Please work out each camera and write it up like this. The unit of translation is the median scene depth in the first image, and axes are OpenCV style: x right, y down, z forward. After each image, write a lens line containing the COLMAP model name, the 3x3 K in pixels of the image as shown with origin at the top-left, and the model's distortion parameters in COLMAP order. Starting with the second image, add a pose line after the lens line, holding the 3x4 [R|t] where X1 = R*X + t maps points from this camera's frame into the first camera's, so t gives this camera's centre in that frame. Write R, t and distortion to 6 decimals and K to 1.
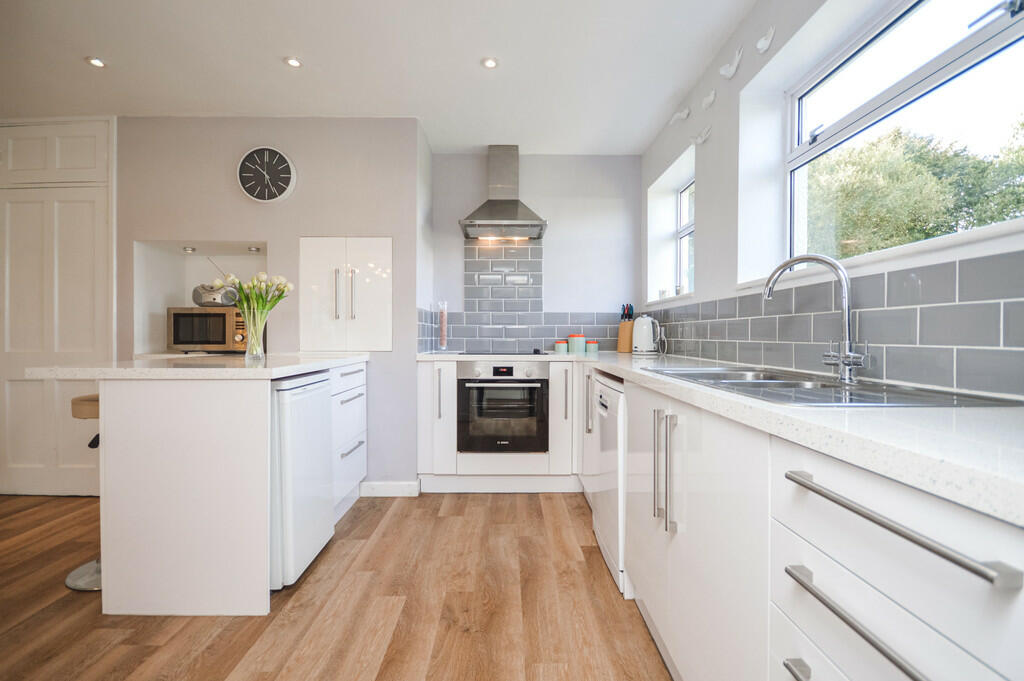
lens RADIAL K [[462.1, 0, 512.0], [0, 462.1, 340.5], [0, 0, 1]] dist [0.040784, -0.027947]
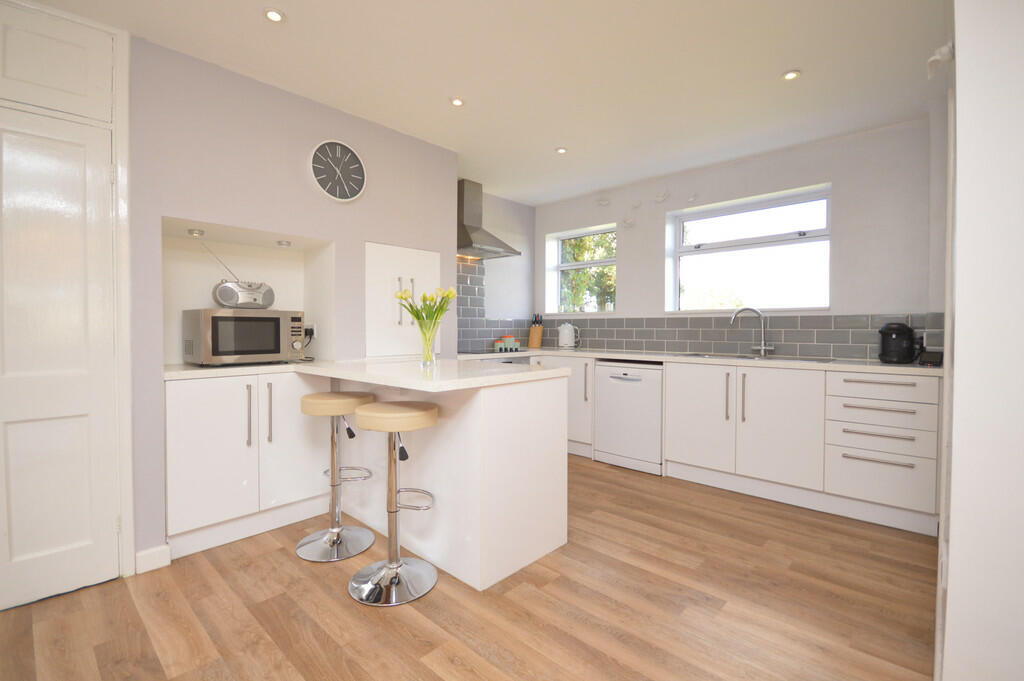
lens RADIAL K [[462.1, 0, 512.0], [0, 462.1, 340.5], [0, 0, 1]] dist [0.040784, -0.027947]
pose [[0.681139, -0.020424, 0.731869, -0.980614], [0.007079, 0.999748, 0.021311, -0.031590], [-0.732120, -0.009335, 0.681112, 0.102170]]
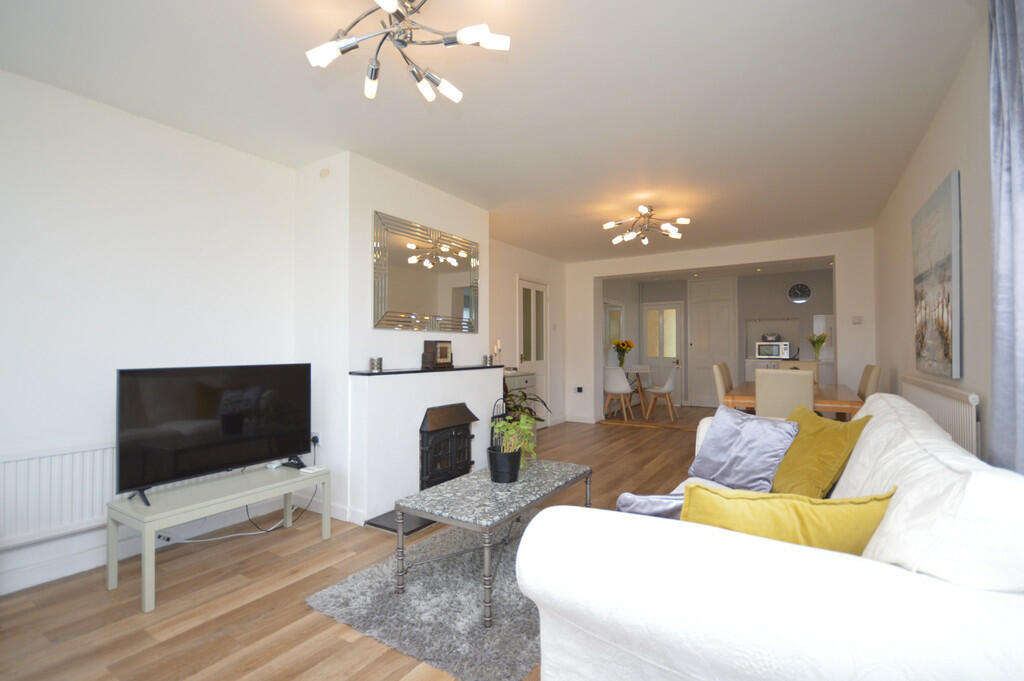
lens RADIAL K [[462.1, 0, 512.0], [0, 462.1, 340.5], [0, 0, 1]] dist [0.040784, -0.027947]
pose [[0.840221, -0.012116, -0.542109, -0.458170], [-0.001025, 0.999713, -0.023932, -0.011055], [0.542244, 0.020664, 0.839967, -2.201570]]
